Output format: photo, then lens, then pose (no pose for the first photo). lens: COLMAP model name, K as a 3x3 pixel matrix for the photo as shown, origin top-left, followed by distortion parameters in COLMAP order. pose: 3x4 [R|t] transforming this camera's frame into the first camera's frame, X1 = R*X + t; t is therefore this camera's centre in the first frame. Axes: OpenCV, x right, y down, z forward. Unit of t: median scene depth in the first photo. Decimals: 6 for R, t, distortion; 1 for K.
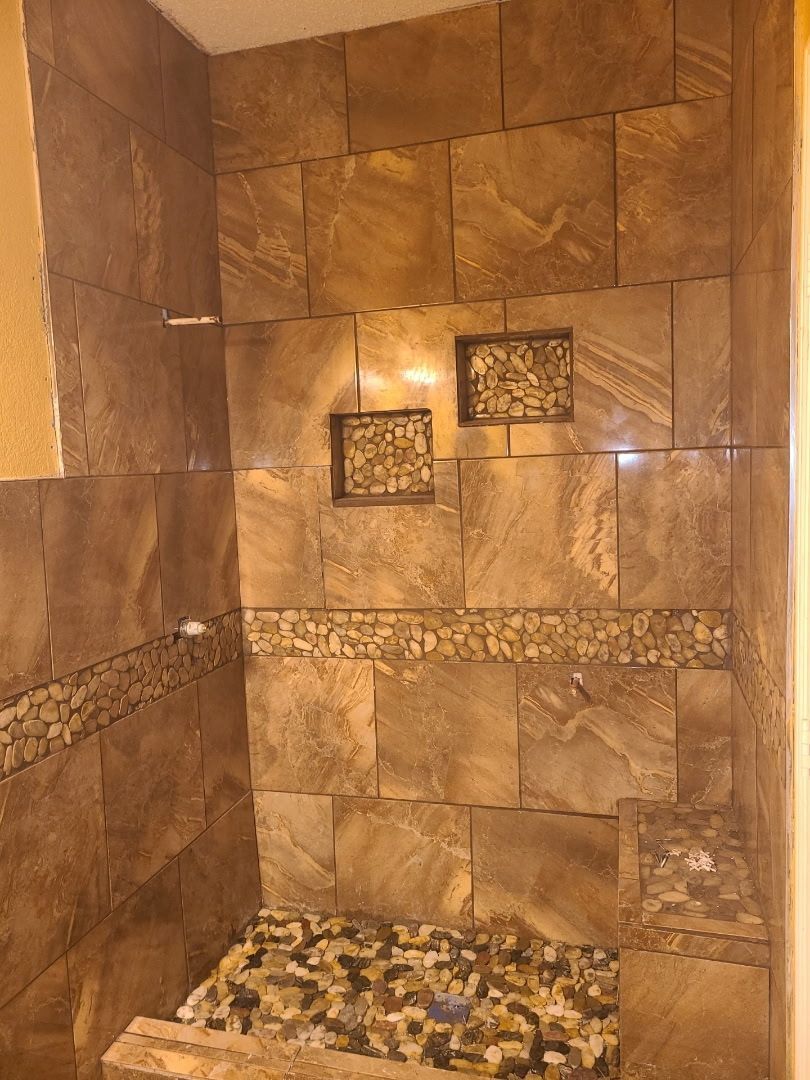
lens RADIAL K [[815.0, 0, 404.3], [0, 815.0, 539.1], [0, 0, 1]] dist [0.033329, -0.012616]
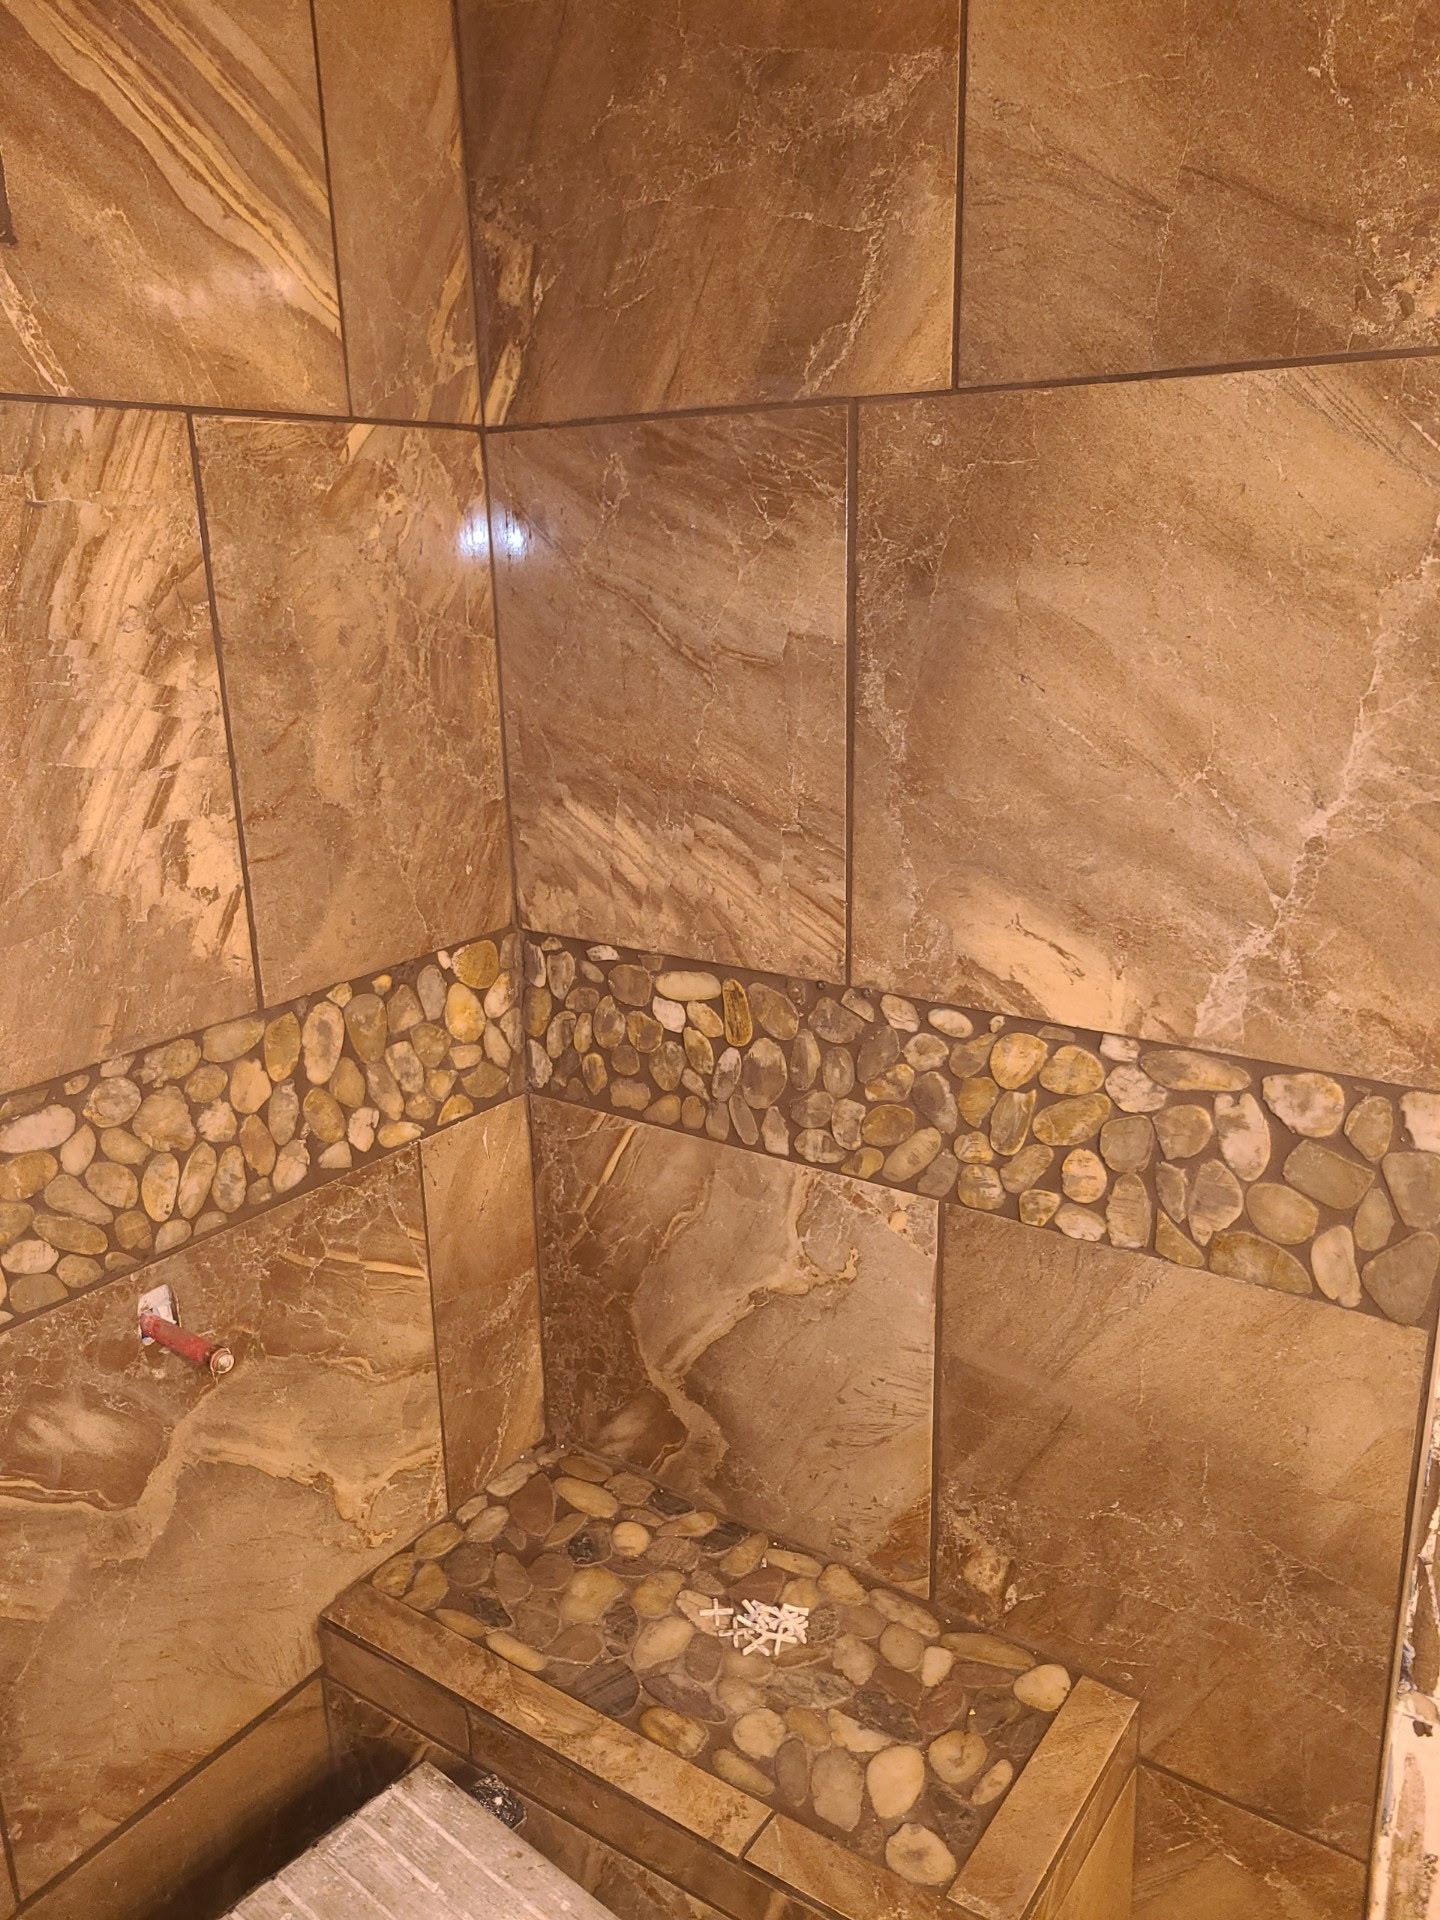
lens RADIAL K [[1448.9, 0, 720.3], [0, 1448.9, 954.0], [0, 0, 1]] dist [0.033329, -0.012616]
pose [[0.329329, -0.225620, 0.916863, -0.135039], [0.100546, 0.973891, 0.203538, -0.017943], [-0.938847, 0.025156, 0.343415, 0.687757]]
